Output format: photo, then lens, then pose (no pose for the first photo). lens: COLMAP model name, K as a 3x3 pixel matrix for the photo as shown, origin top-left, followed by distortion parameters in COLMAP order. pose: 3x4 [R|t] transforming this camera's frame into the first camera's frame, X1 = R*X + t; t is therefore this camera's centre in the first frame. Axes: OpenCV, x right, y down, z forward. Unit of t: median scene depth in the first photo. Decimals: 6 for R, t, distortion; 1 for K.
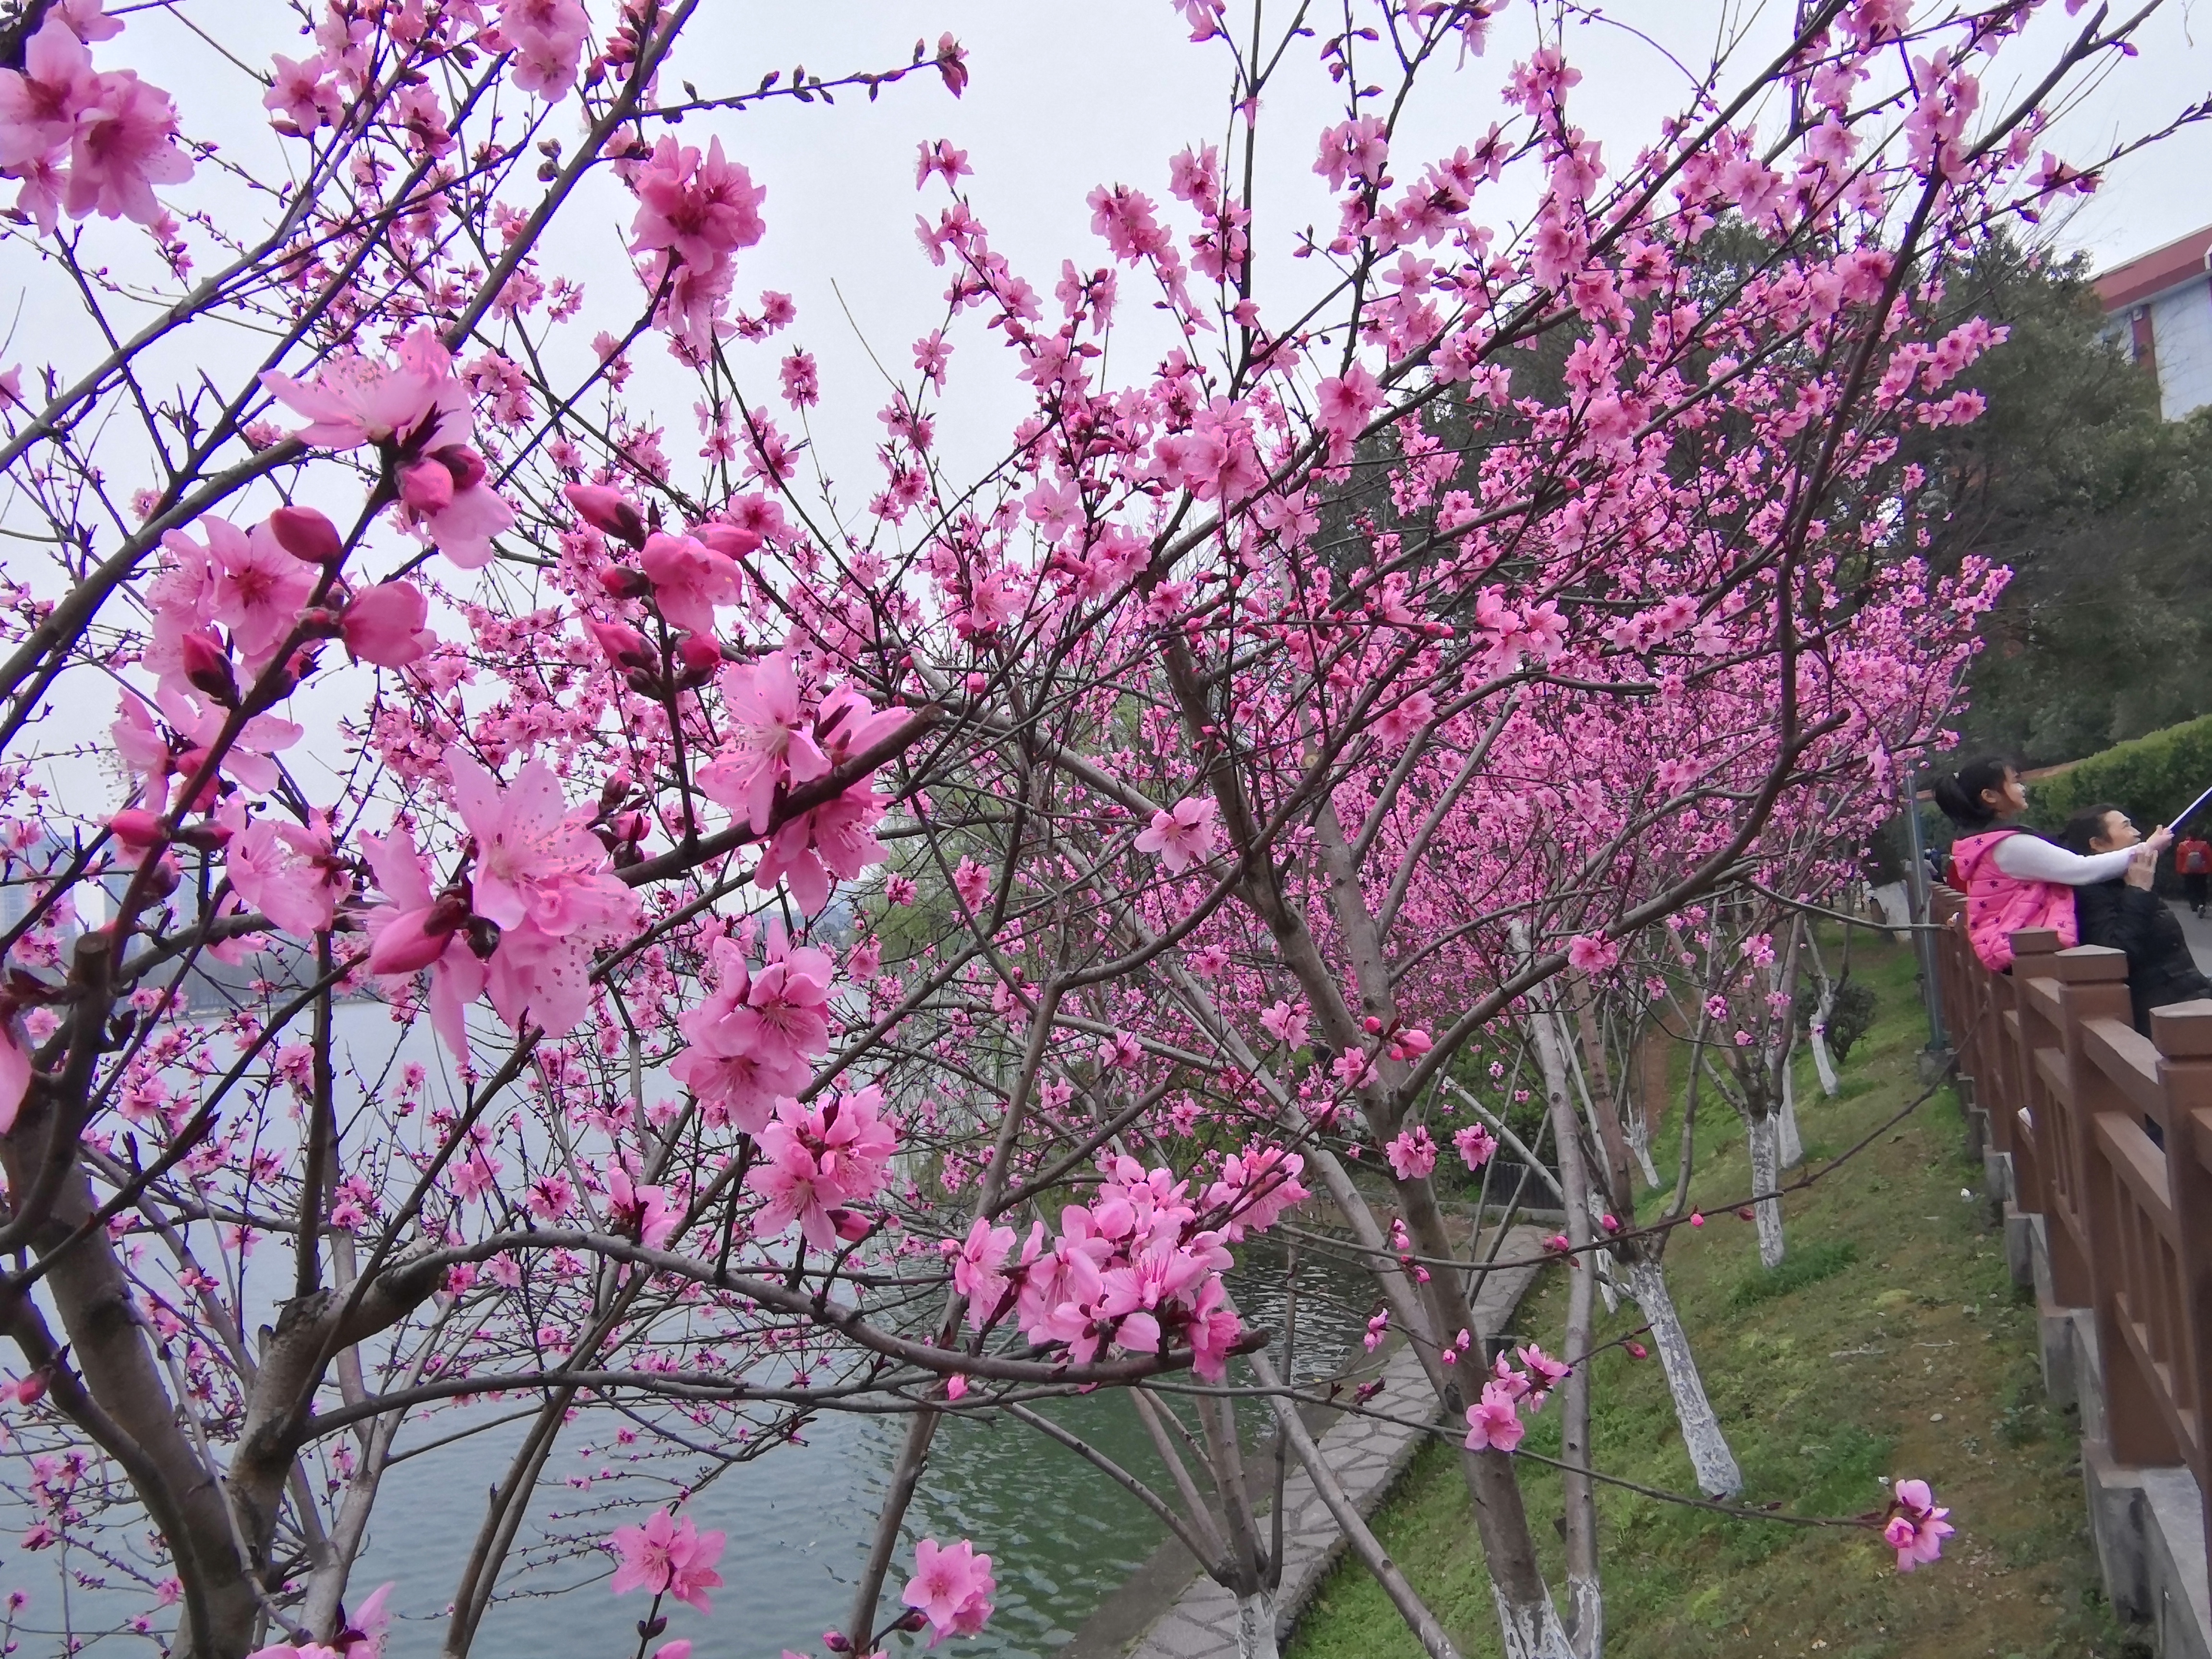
lens RADIAL K [[1551.8, 0, 1102.1], [0, 1551.8, 825.9], [0, 0, 1]] dist [0.044186, 0.001825]
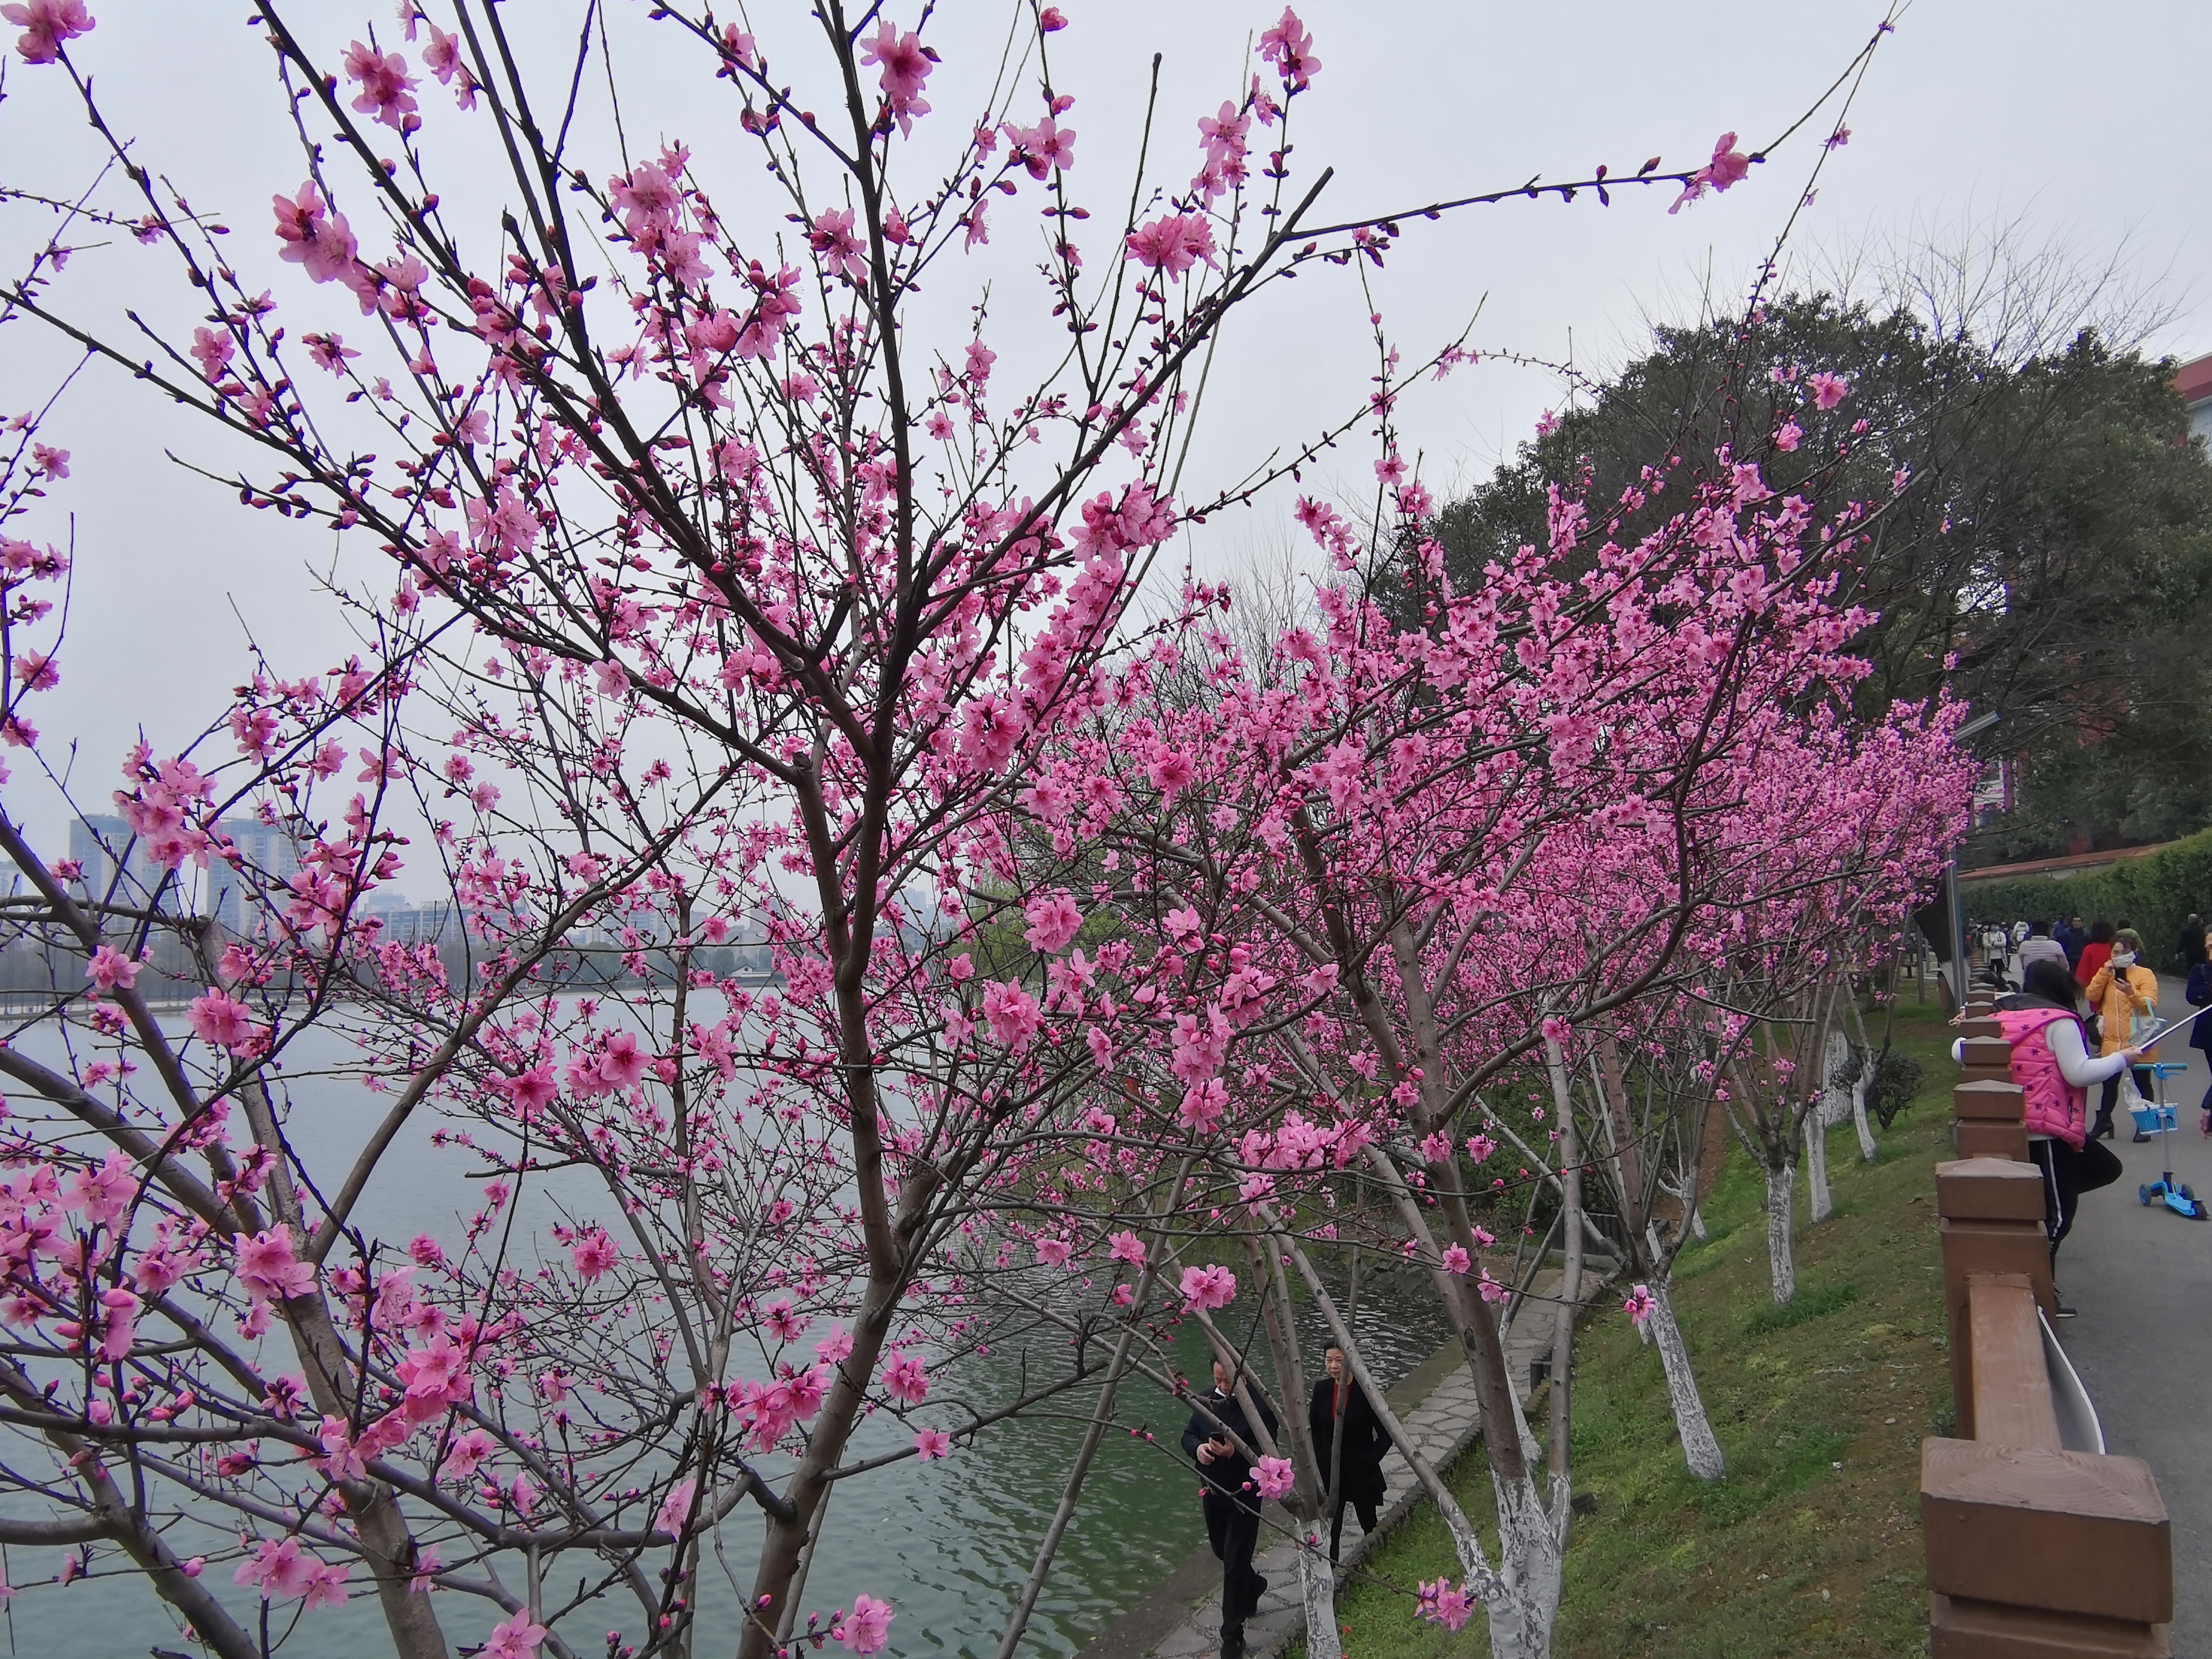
lens RADIAL K [[1551.8, 0, 1109.7], [0, 1551.8, 835.8], [0, 0, 1]] dist [0.044186, 0.001825]
pose [[0.997861, 0.046185, -0.046261, -0.028741], [-0.046755, 0.998842, -0.011315, -0.028389], [0.045685, 0.013454, 0.998865, -0.225697]]
